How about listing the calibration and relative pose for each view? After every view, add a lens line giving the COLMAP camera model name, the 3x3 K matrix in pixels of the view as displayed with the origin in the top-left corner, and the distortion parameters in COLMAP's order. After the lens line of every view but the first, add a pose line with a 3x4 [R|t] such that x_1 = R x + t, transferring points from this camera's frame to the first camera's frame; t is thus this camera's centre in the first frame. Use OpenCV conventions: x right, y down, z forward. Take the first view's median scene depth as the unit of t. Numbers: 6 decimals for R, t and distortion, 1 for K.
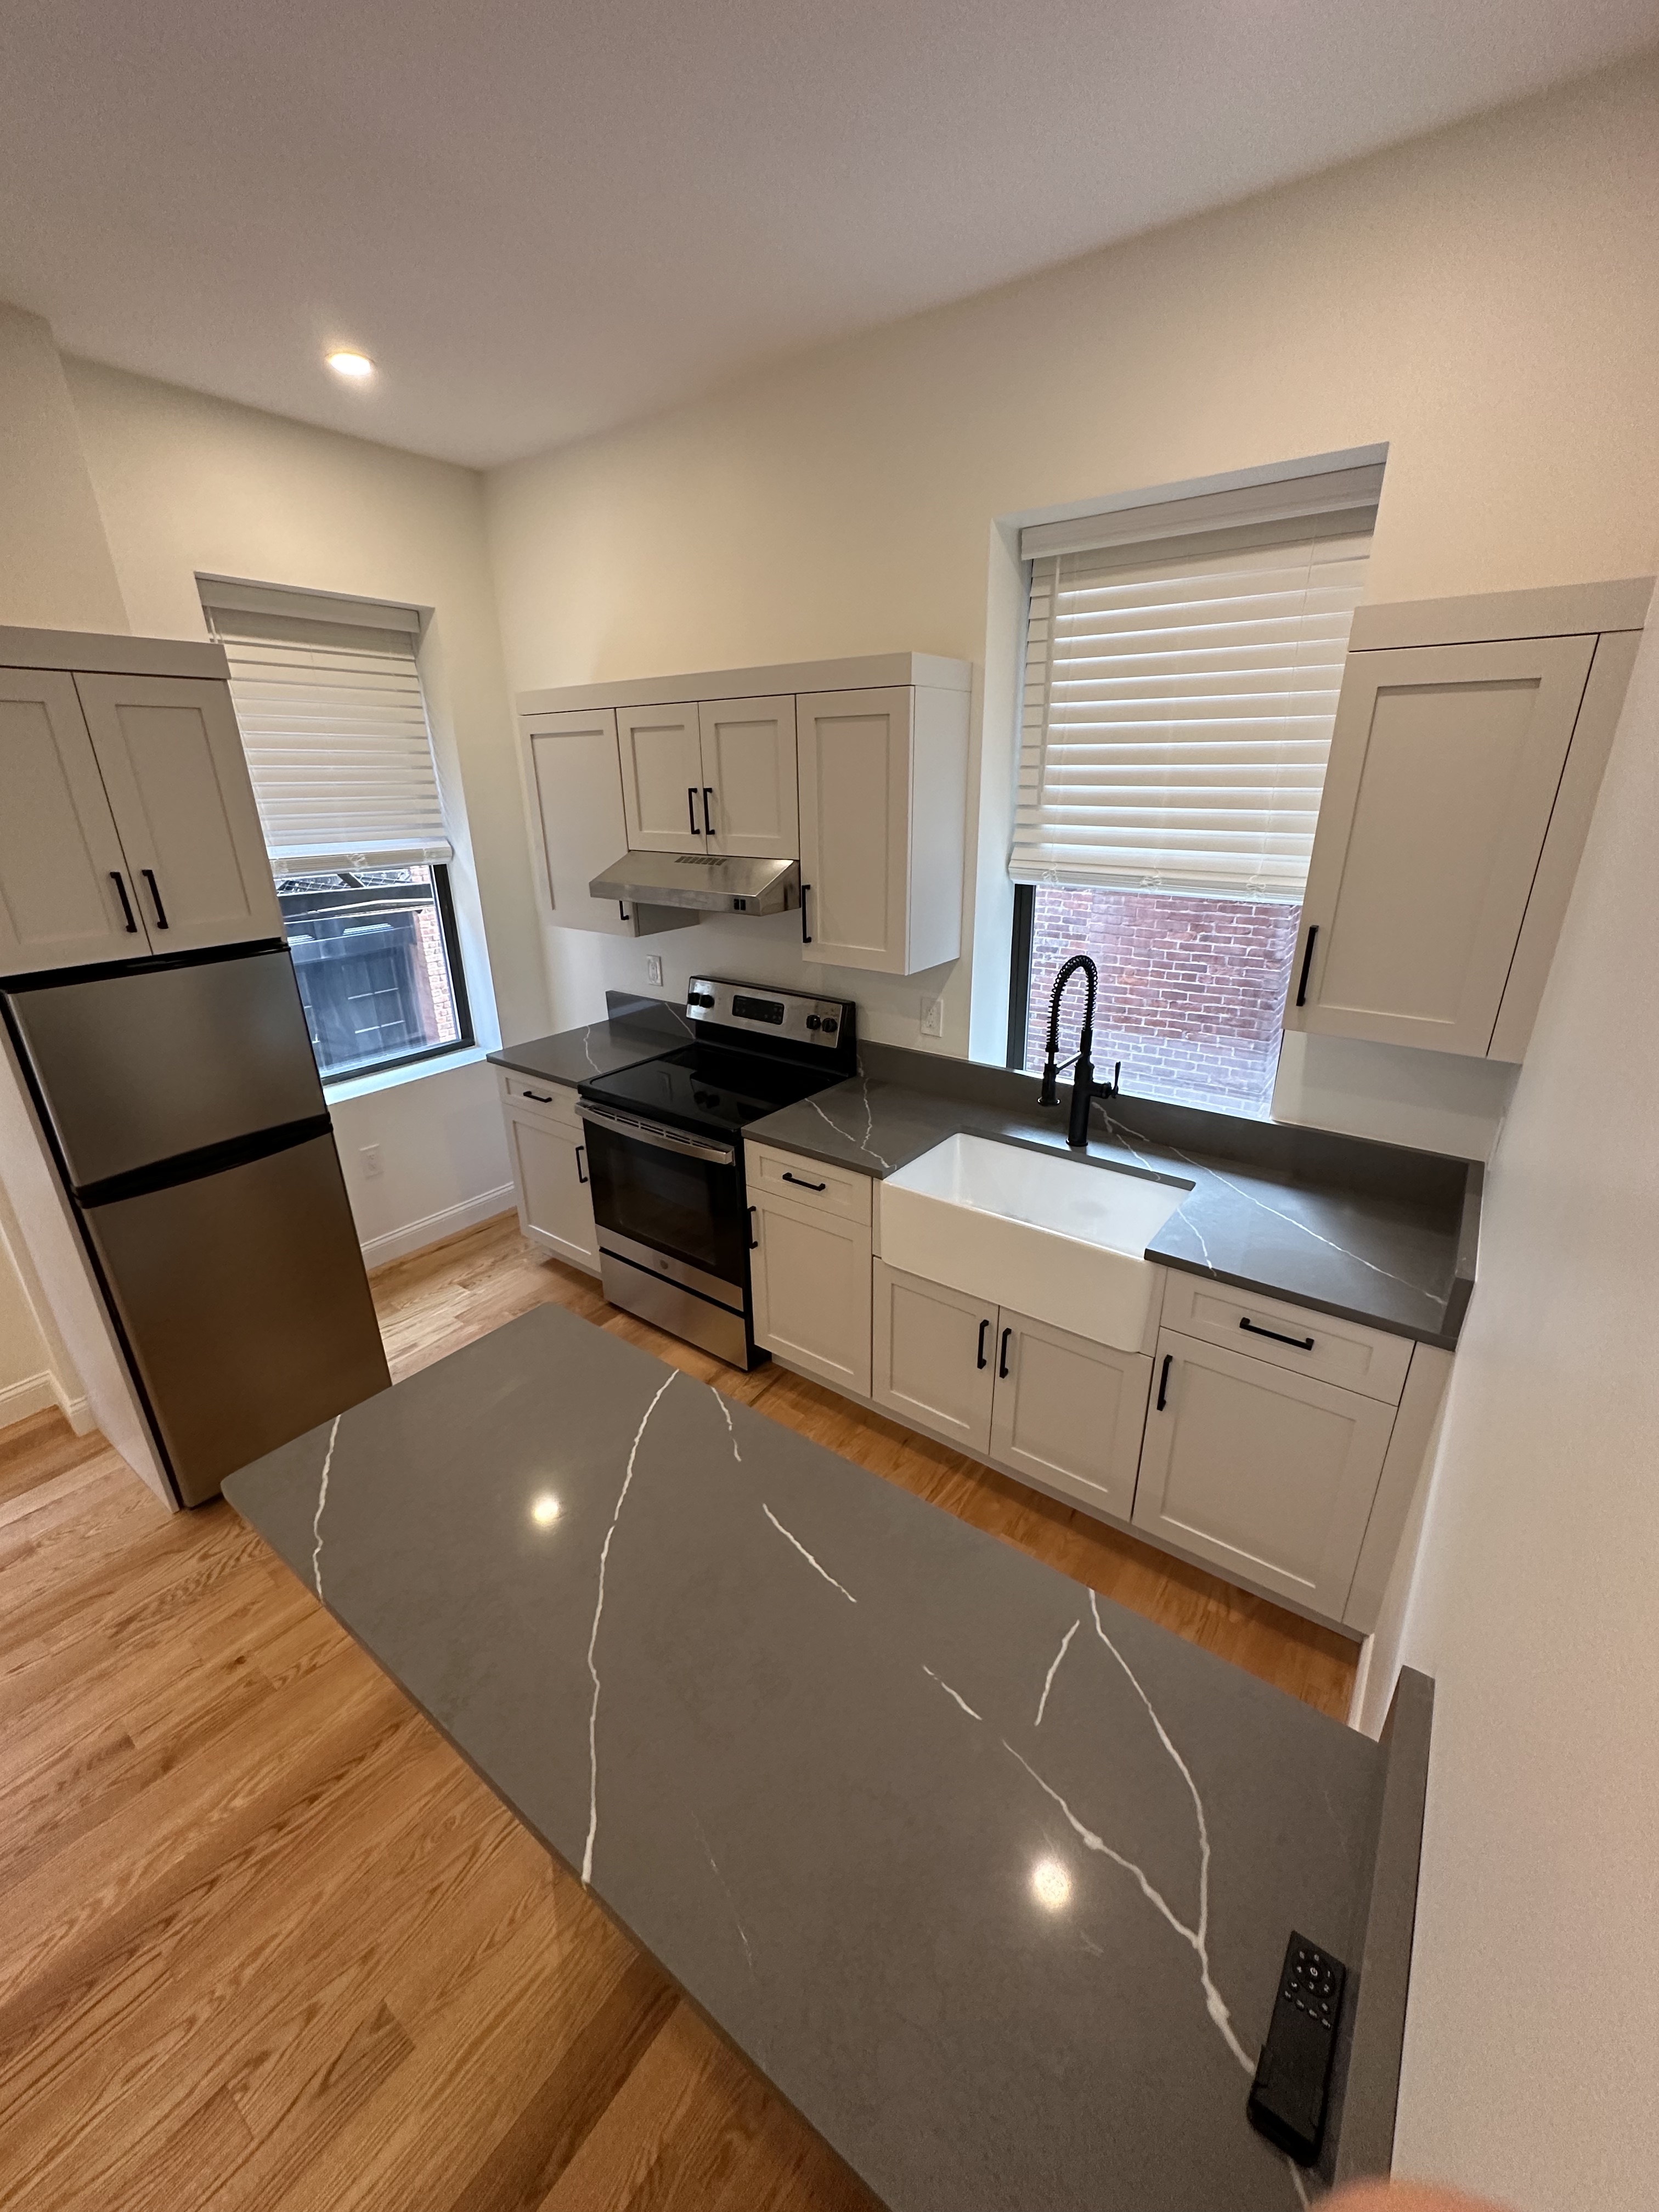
lens RADIAL K [[883.2, 0, 829.5], [0, 883.2, 1106.0], [0, 0, 1]] dist [-0.000208, 0.000190]
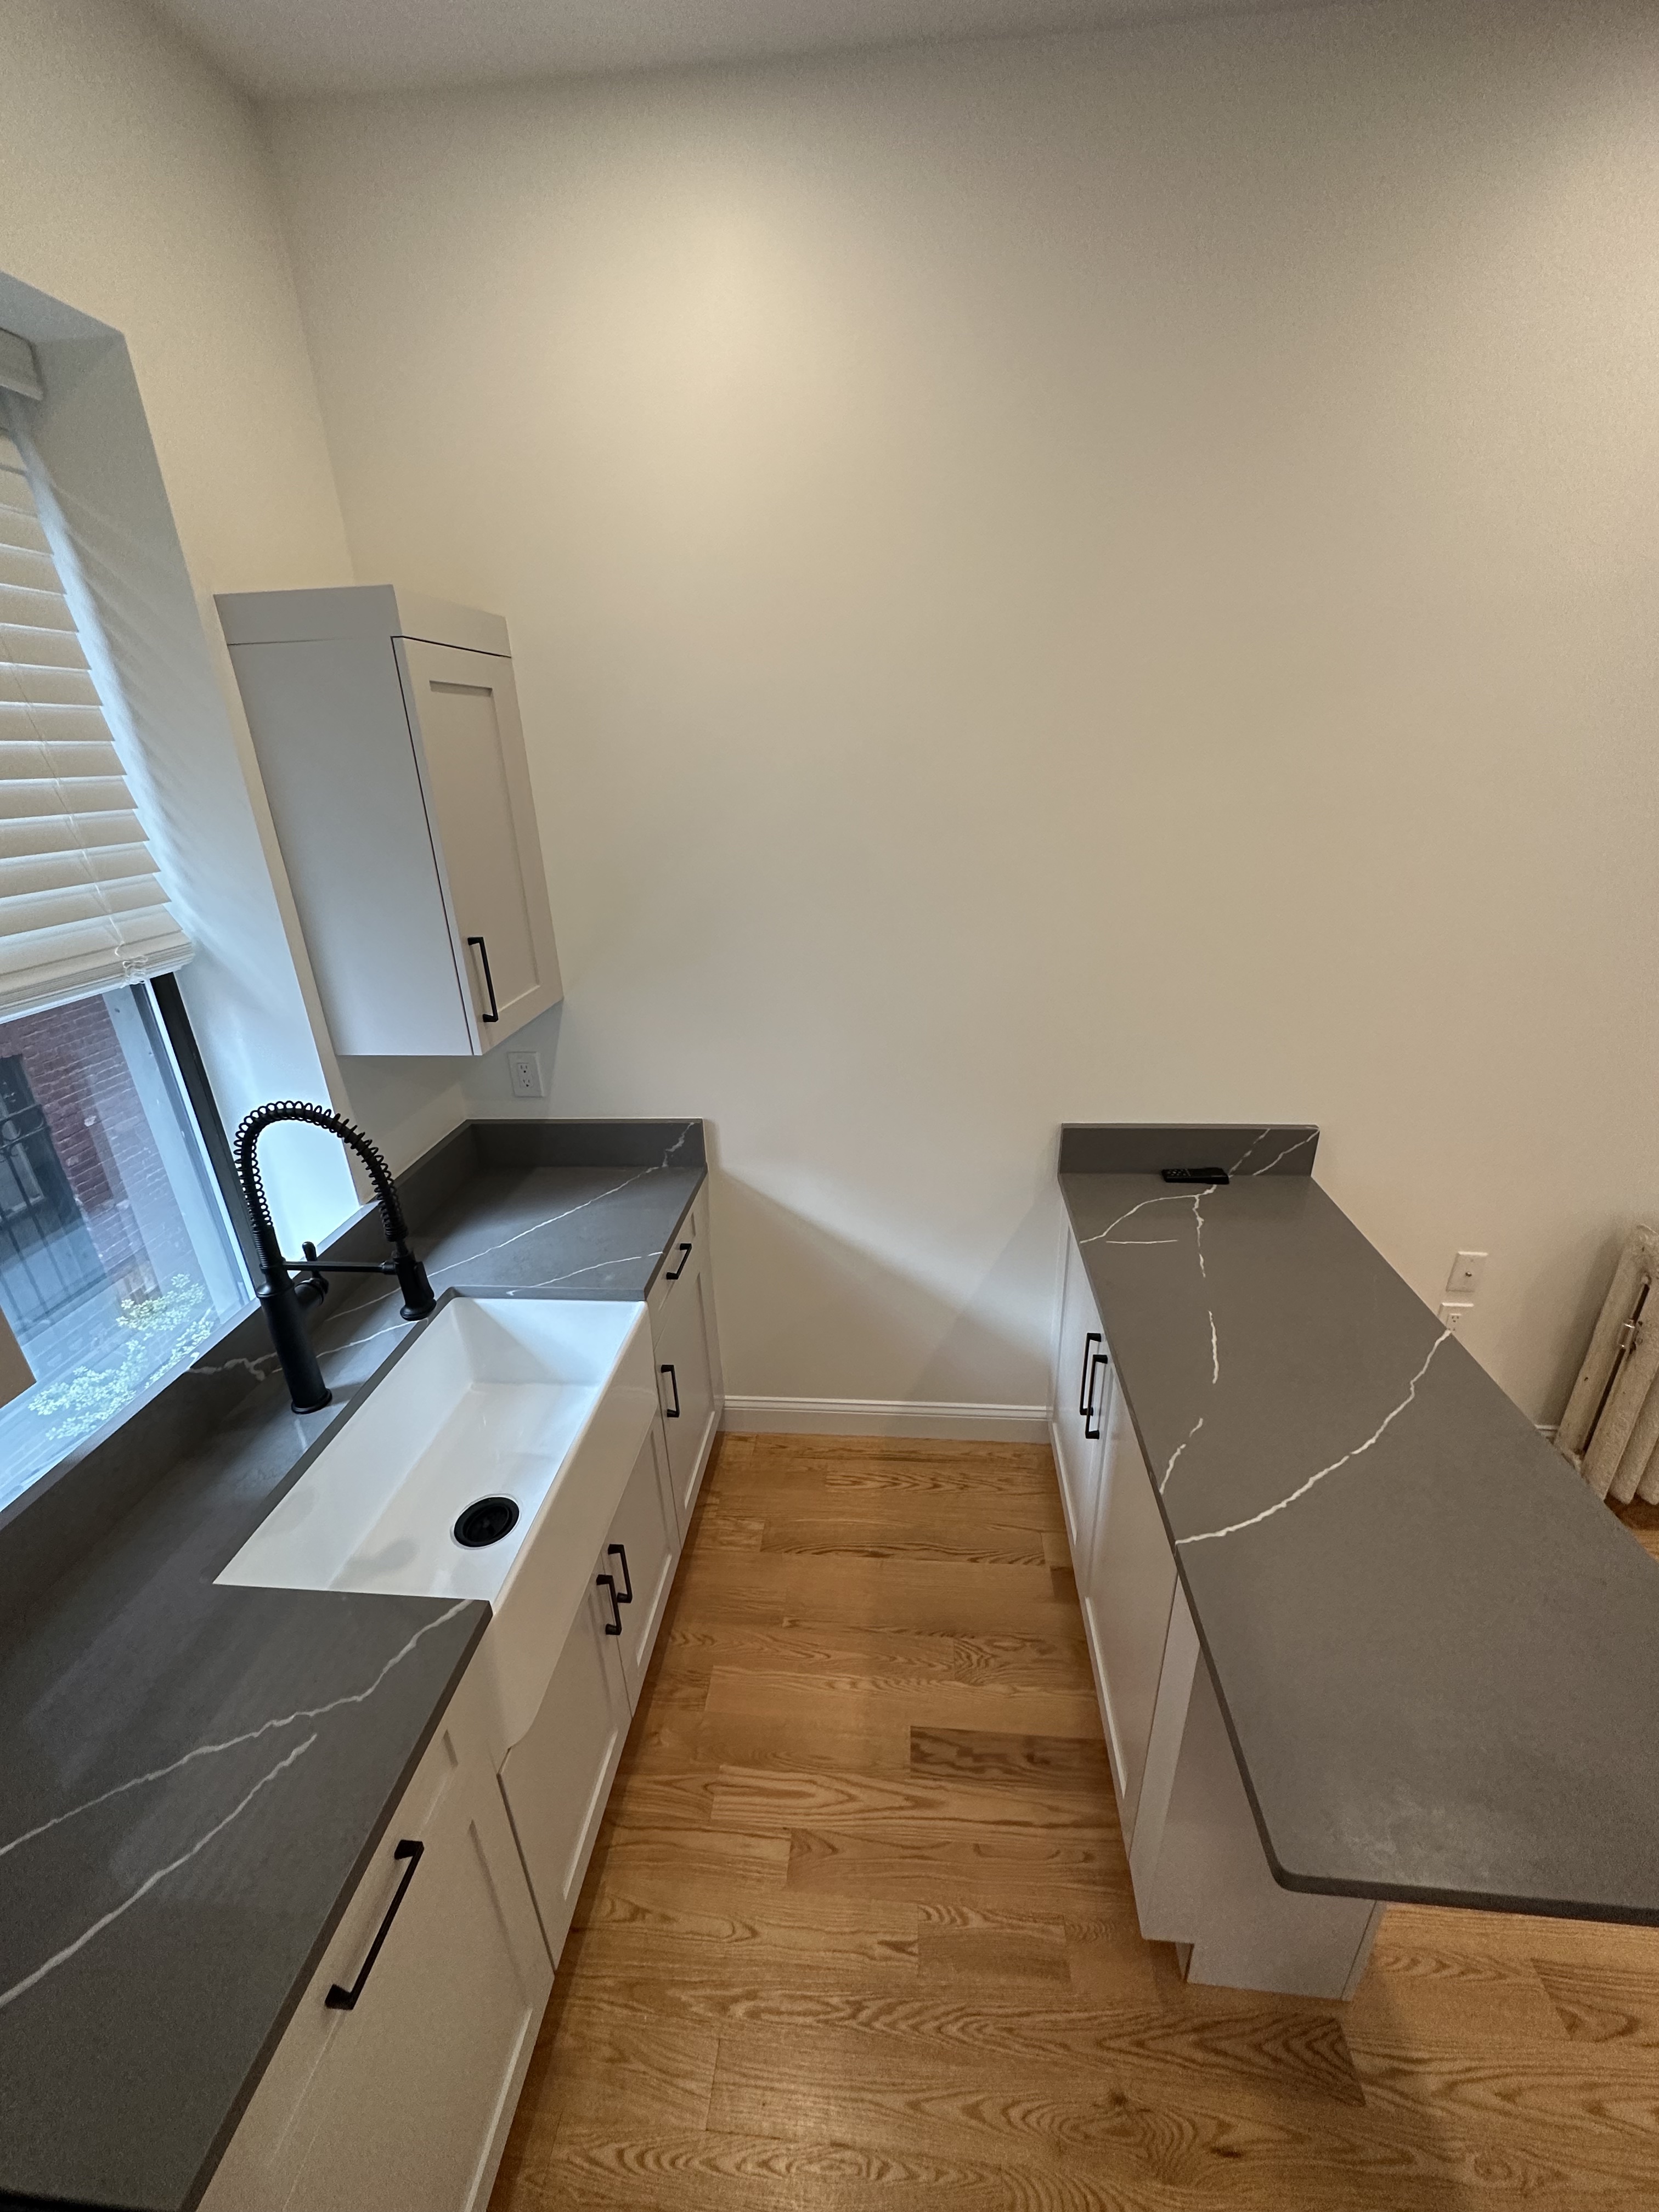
lens RADIAL K [[883.2, 0, 829.5], [0, 883.2, 1106.0], [0, 0, 1]] dist [-0.000208, 0.000190]
pose [[-0.519017, -0.298006, 0.801133, -0.291332], [0.344491, 0.784839, 0.515125, -0.274073], [-0.782271, 0.543342, -0.304684, 0.719319]]
